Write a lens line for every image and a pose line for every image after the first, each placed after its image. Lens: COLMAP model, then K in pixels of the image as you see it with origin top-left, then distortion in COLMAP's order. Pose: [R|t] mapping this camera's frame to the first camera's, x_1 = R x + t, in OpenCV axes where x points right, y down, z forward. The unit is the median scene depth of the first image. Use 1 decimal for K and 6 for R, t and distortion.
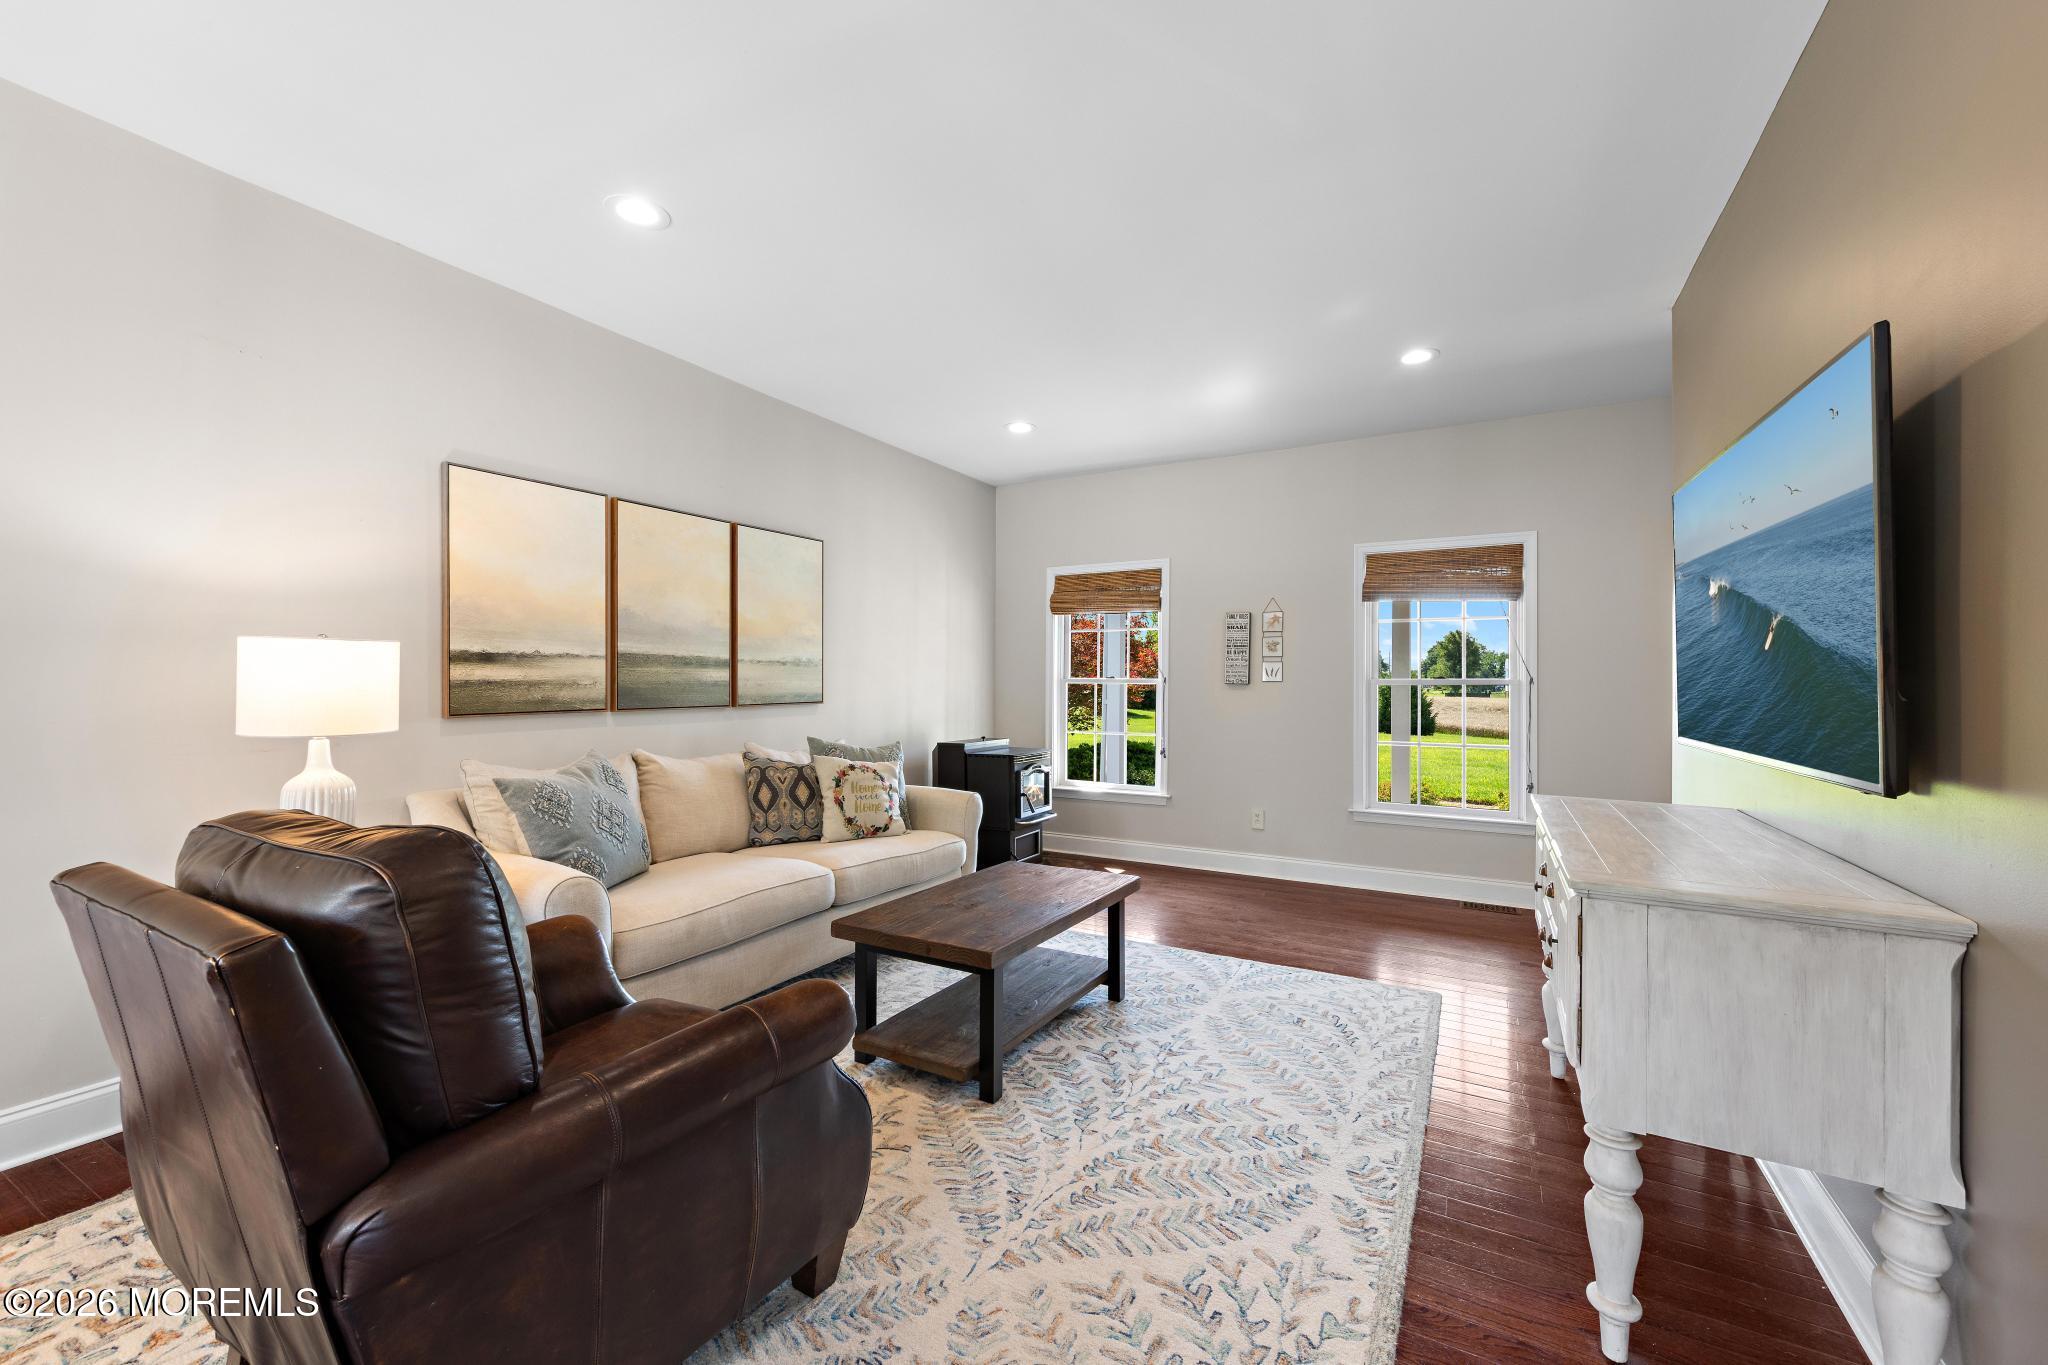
lens RADIAL K [[815.0, 0, 1029.1], [0, 815.0, 677.7], [0, 0, 1]] dist [0.001429, 0.000053]
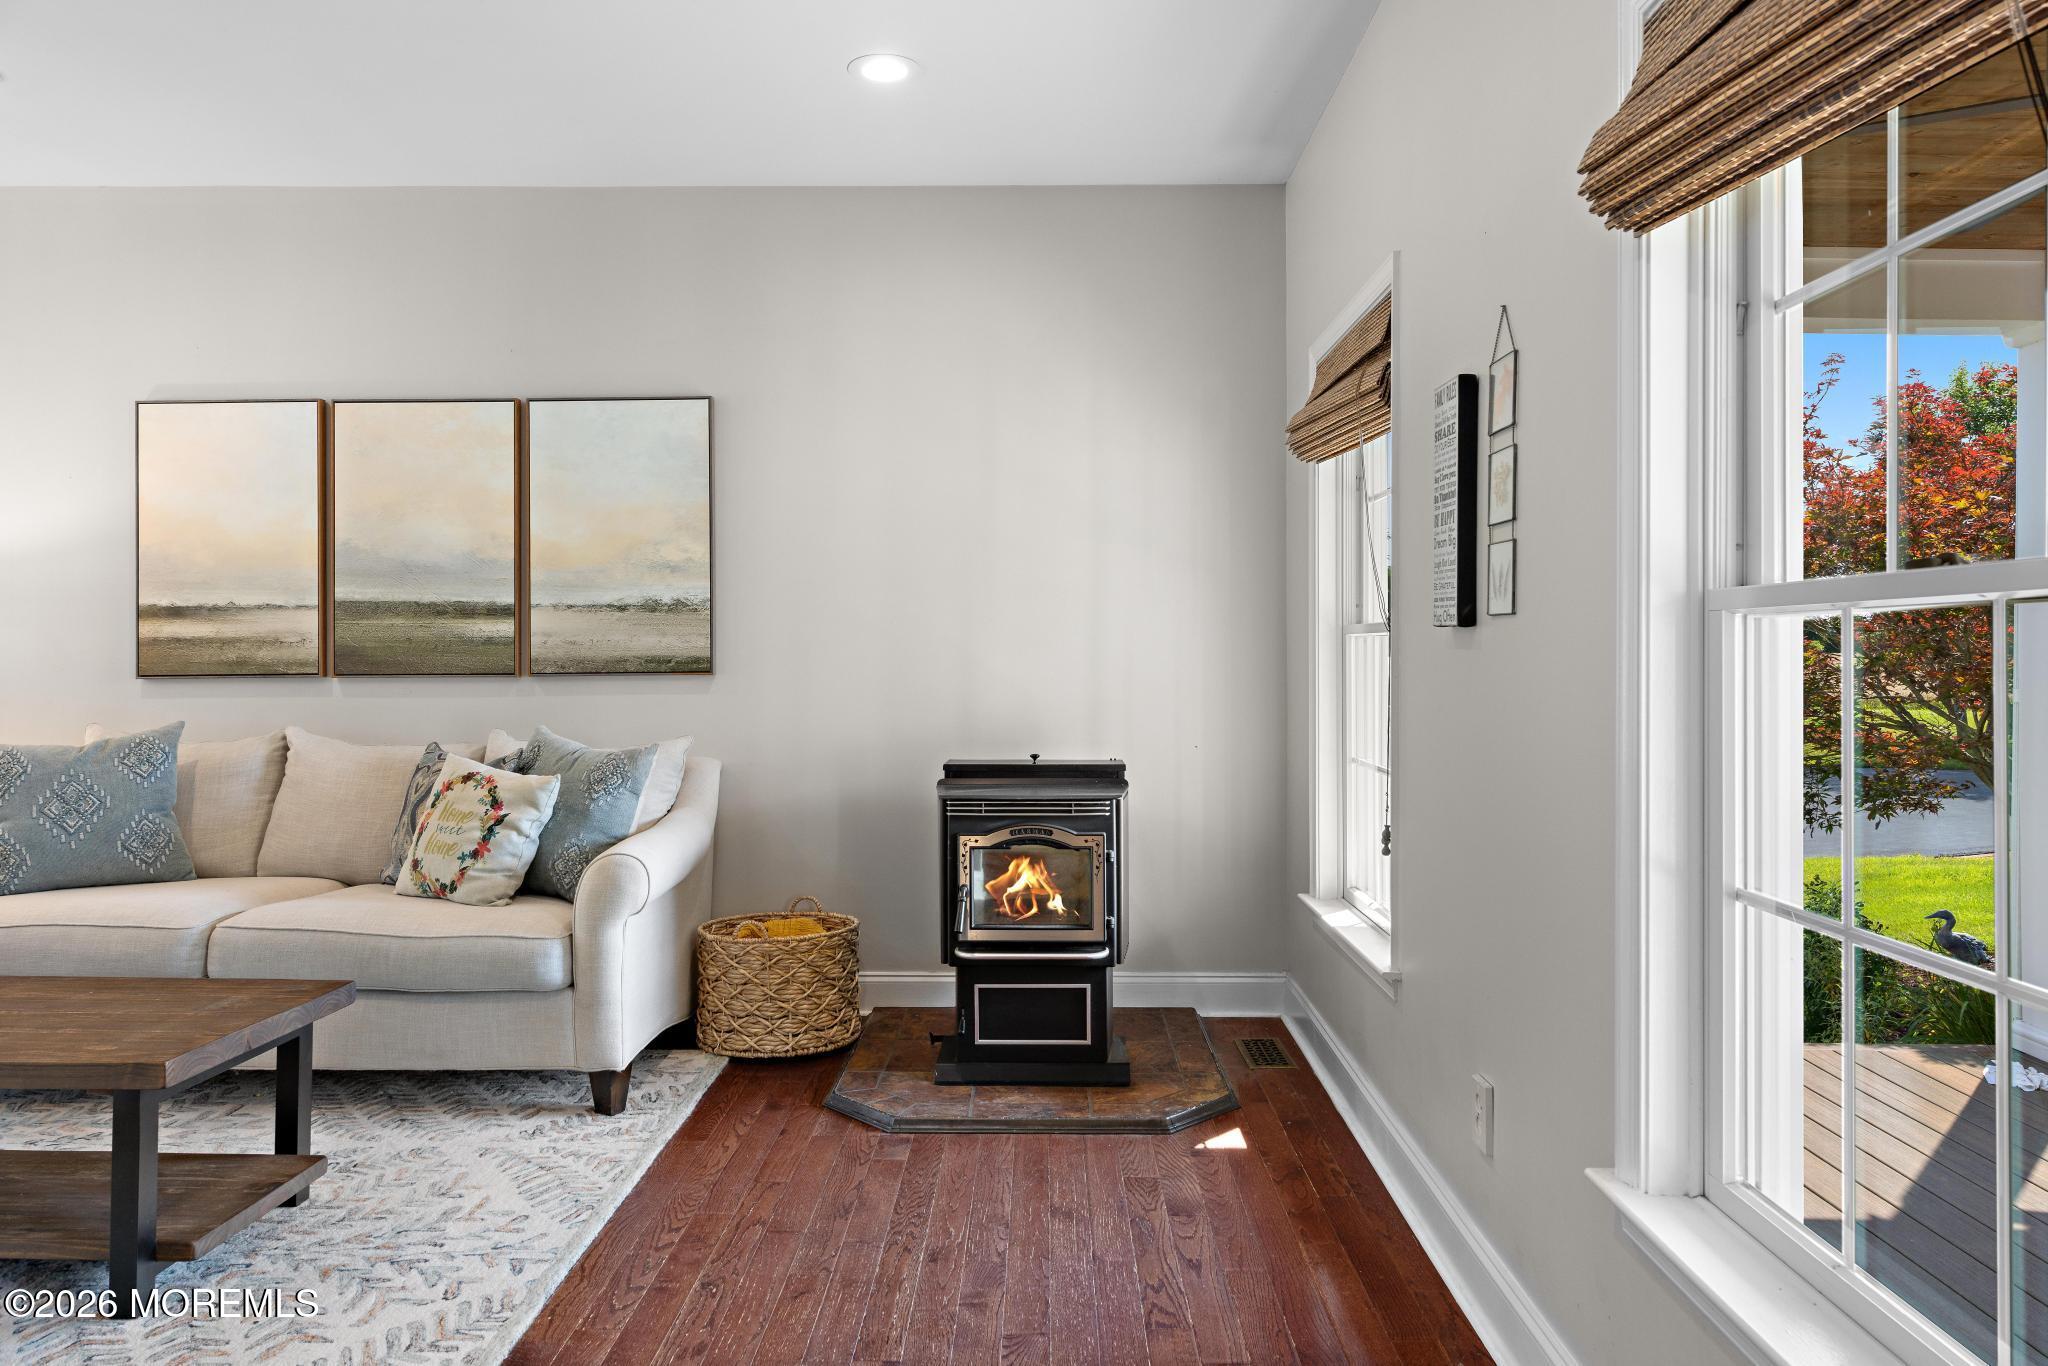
lens RADIAL K [[1338.4, 0, 1036.4], [0, 1338.4, 633.5], [0, 0, 1]] dist [0.003891, -0.001509]
pose [[0.478693, -0.016816, -0.877821, 1.052080], [0.007268, 0.999858, -0.015190, 0.027532], [0.877952, 0.000891, 0.478748, 1.118778]]
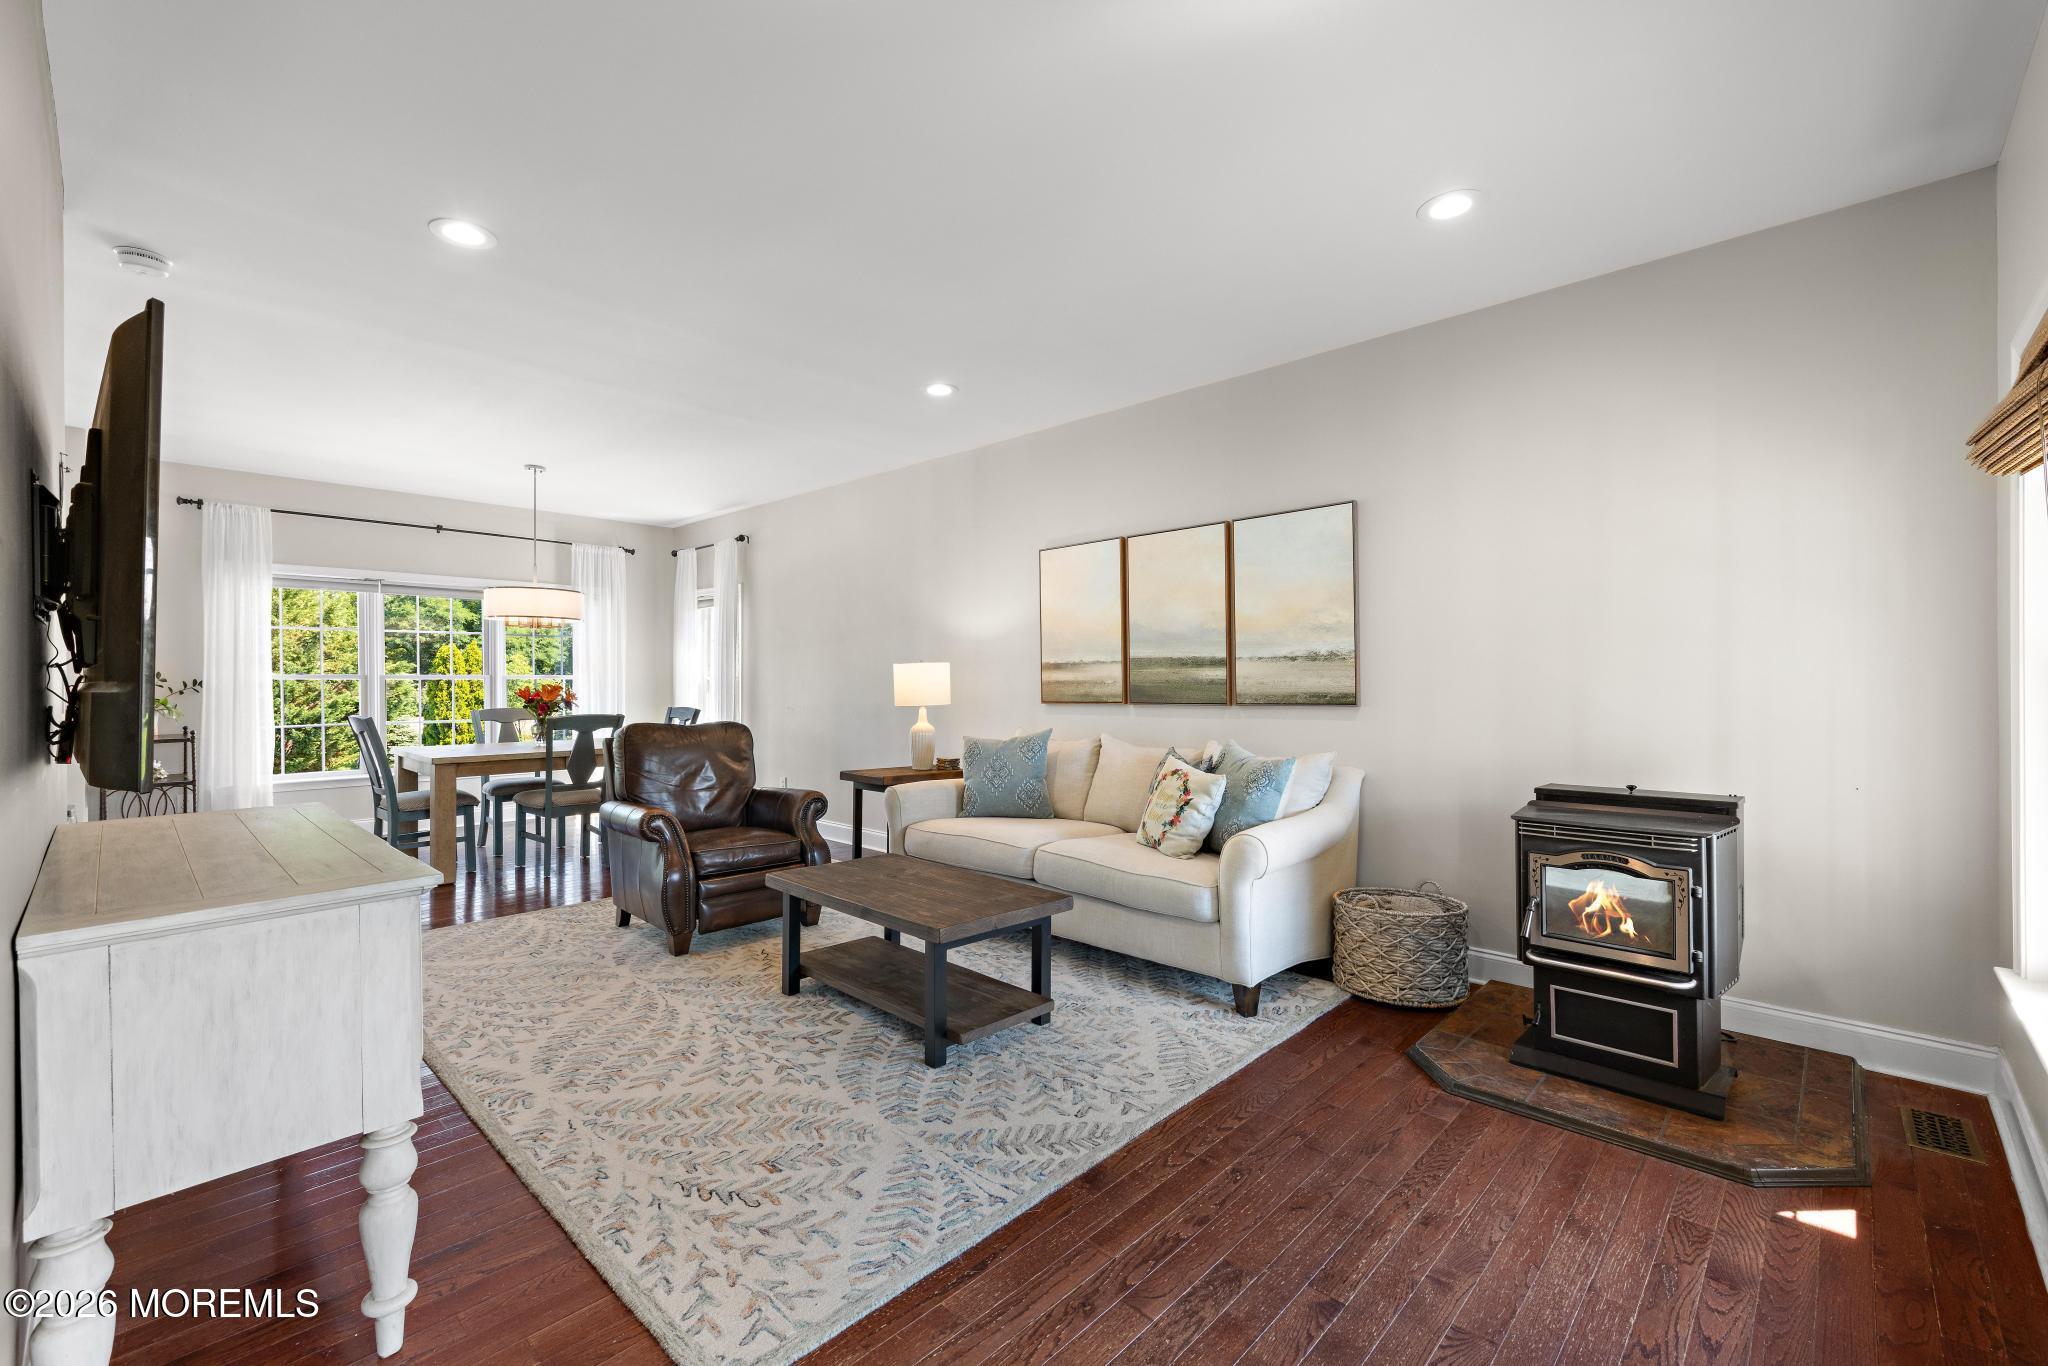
lens RADIAL K [[863.0, 0, 1024.0], [0, 863.0, 683.0], [0, 0, 1]] dist [0.004840, -0.000448]
pose [[-0.250069, -0.002721, -0.968224, 0.957429], [0.008792, 0.999948, -0.005081, 0.015387], [0.968188, -0.009783, -0.250032, 1.347897]]
